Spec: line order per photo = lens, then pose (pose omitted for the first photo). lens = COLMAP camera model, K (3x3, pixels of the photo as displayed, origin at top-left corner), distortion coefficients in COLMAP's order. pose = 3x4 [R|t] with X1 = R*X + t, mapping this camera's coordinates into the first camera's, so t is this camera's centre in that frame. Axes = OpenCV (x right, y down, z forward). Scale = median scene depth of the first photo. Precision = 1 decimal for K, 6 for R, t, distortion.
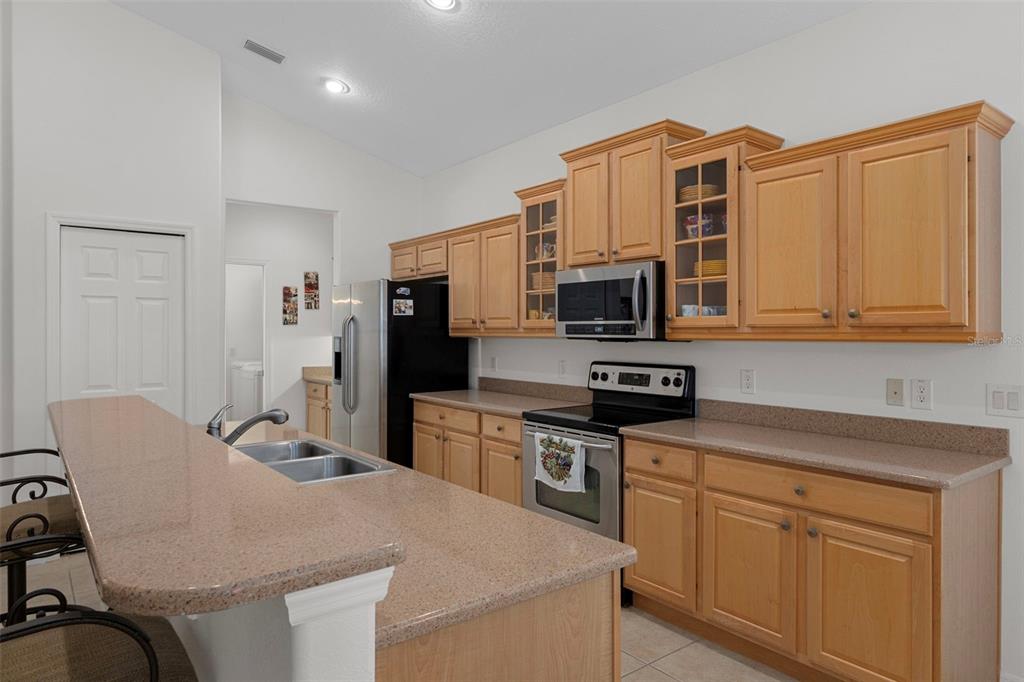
lens RADIAL K [[630.5, 0, 517.0], [0, 630.5, 335.0], [0, 0, 1]] dist [-0.001762, 0.000779]
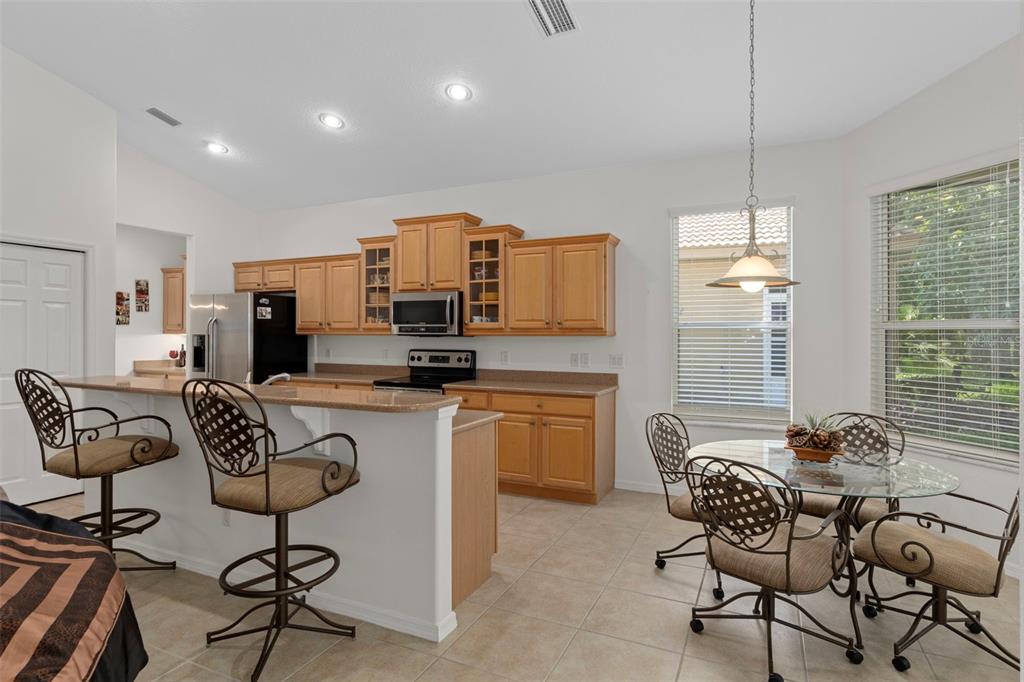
lens RADIAL K [[538.6, 0, 512.0], [0, 538.6, 341.0], [0, 0, 1]] dist [-0.001426, -0.000037]
pose [[0.892089, -0.003596, 0.451845, -0.300061], [-0.000466, 0.999960, 0.008878, 0.008723], [-0.451859, -0.008130, 0.892052, -0.382847]]
